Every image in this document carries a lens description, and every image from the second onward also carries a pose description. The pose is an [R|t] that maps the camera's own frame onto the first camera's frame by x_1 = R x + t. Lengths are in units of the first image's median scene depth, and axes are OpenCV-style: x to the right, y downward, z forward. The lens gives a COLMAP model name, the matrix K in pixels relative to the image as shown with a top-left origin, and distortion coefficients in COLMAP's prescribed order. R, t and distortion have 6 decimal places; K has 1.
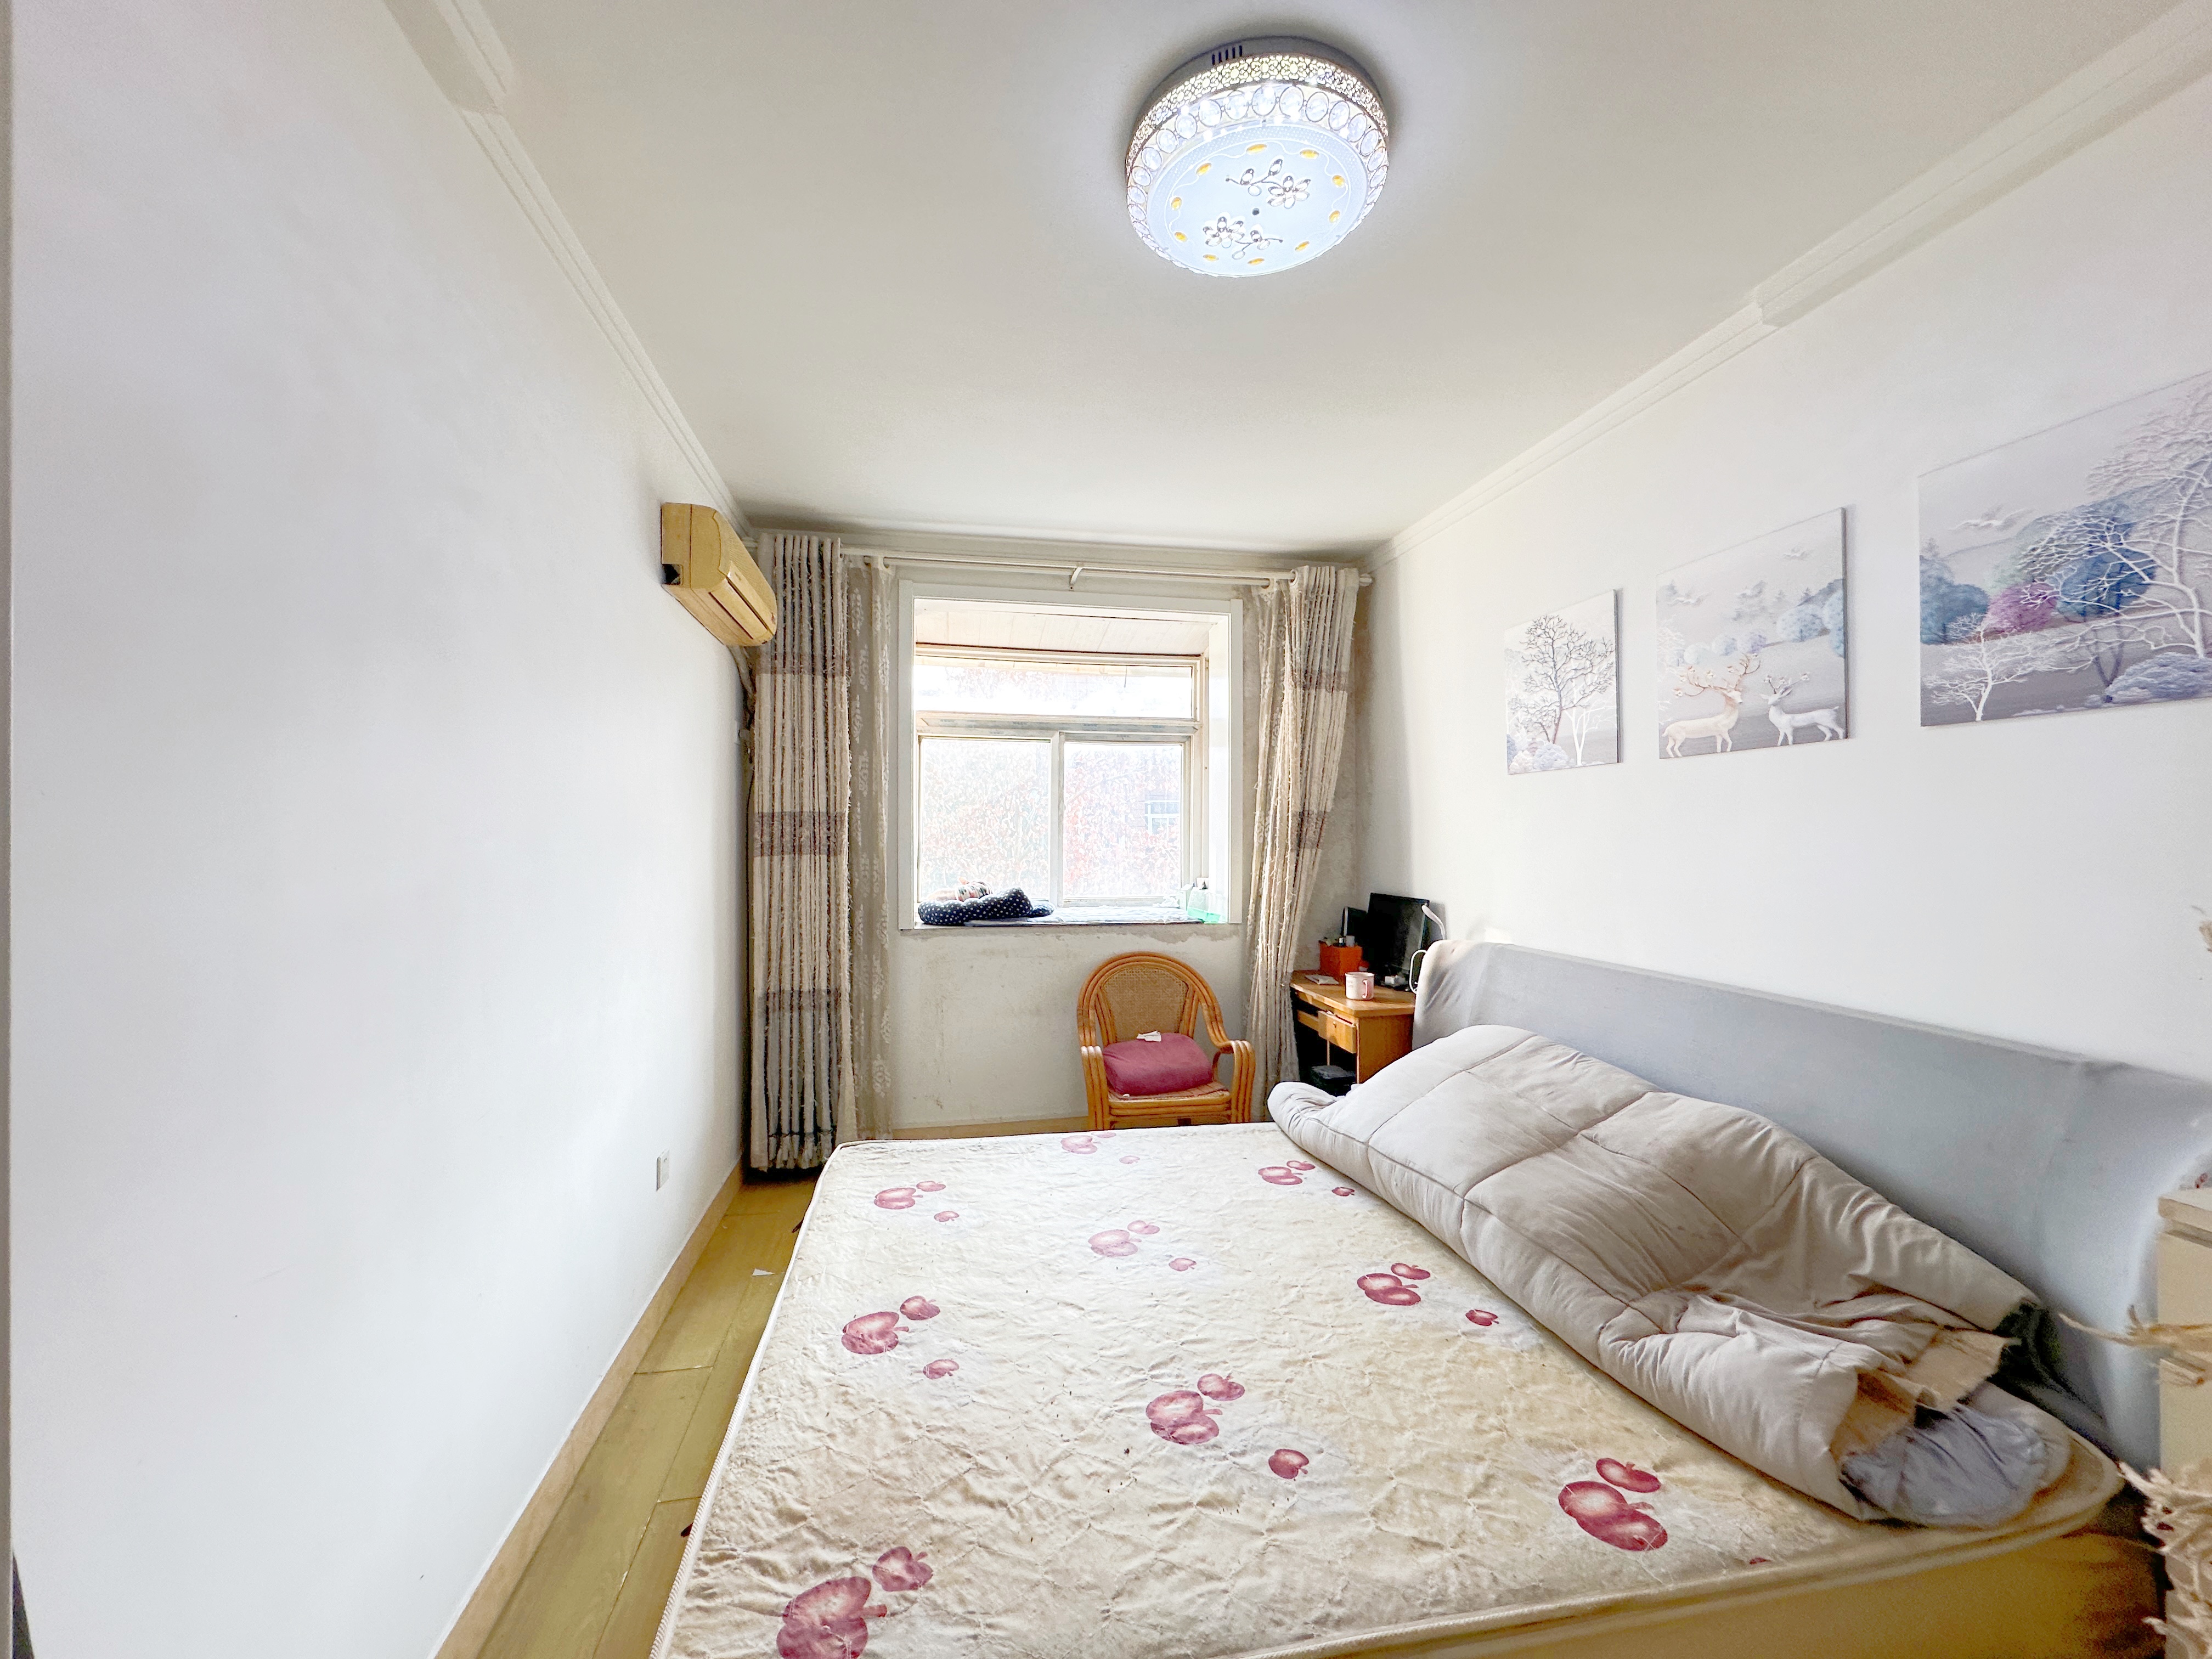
lens RADIAL K [[880.9, 0, 1106.6], [0, 880.9, 830.1], [0, 0, 1]] dist [-0.001385, -0.000065]
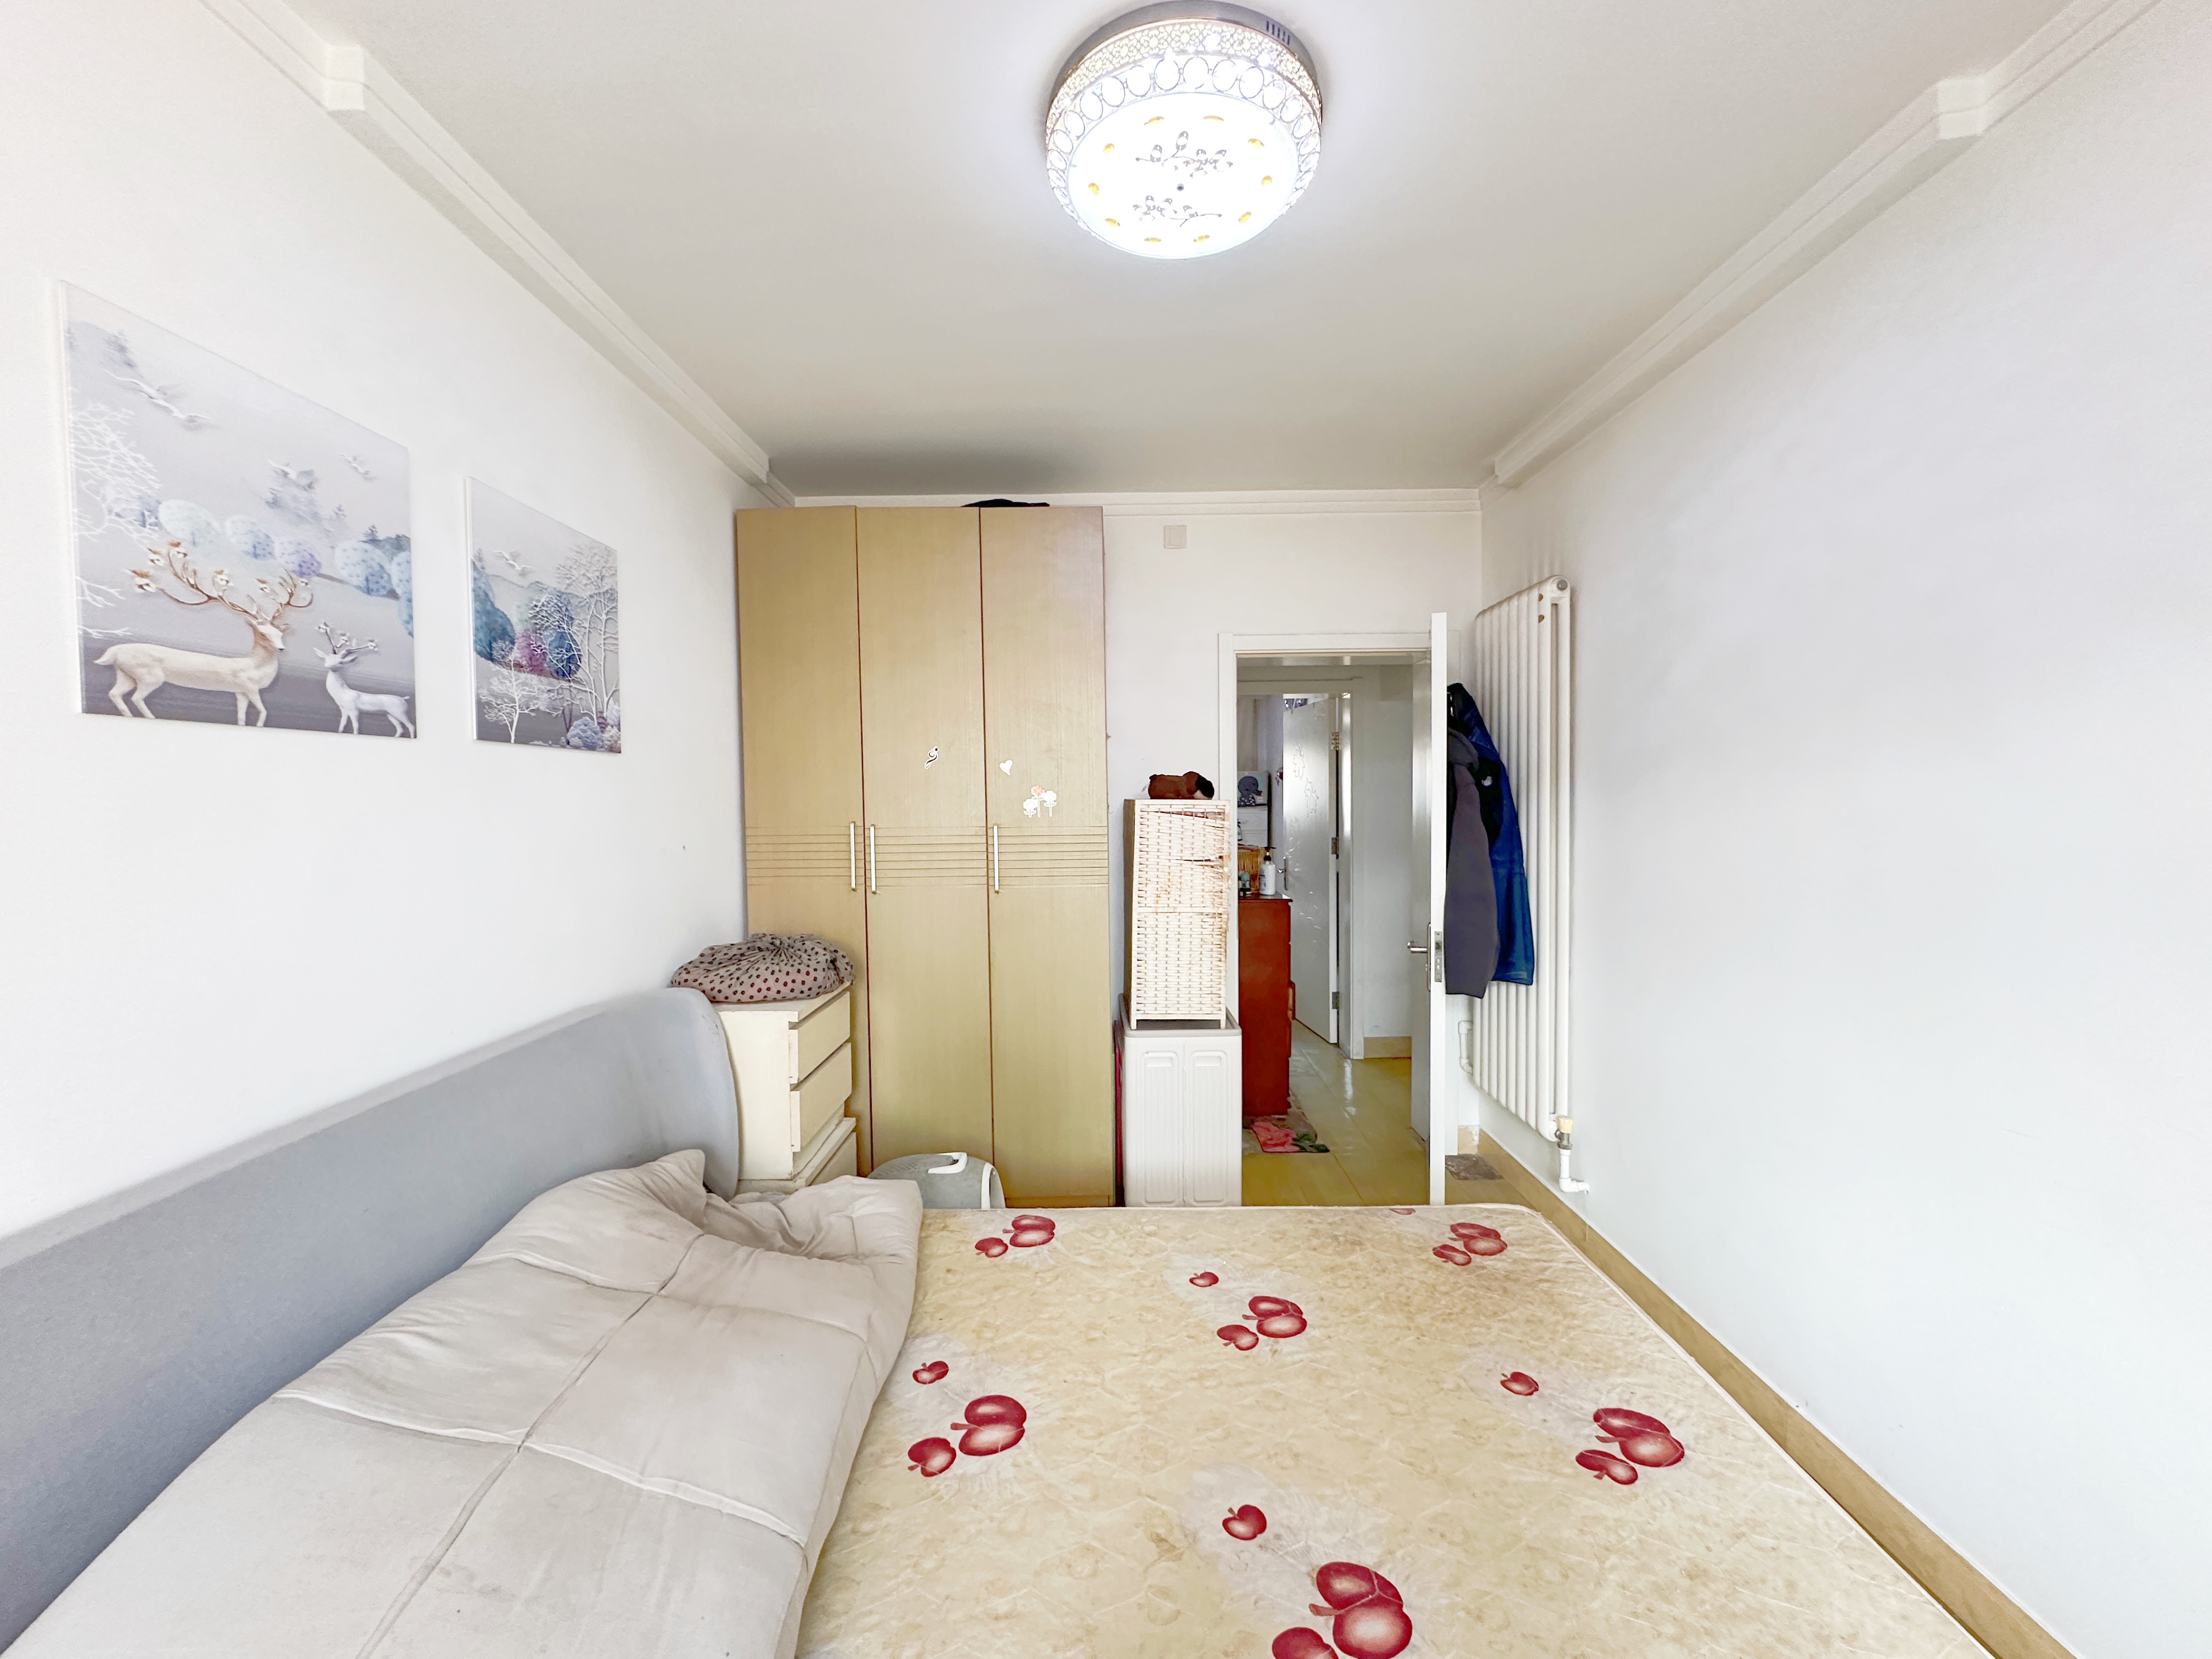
lens RADIAL K [[880.9, 0, 1105.6], [0, 880.9, 815.8], [0, 0, 1]] dist [-0.001385, -0.000065]
pose [[-0.980576, 0.005143, 0.196073, 0.063533], [0.008663, 0.999816, 0.017096, -0.045784], [-0.195949, 0.018462, -0.980440, 1.873647]]
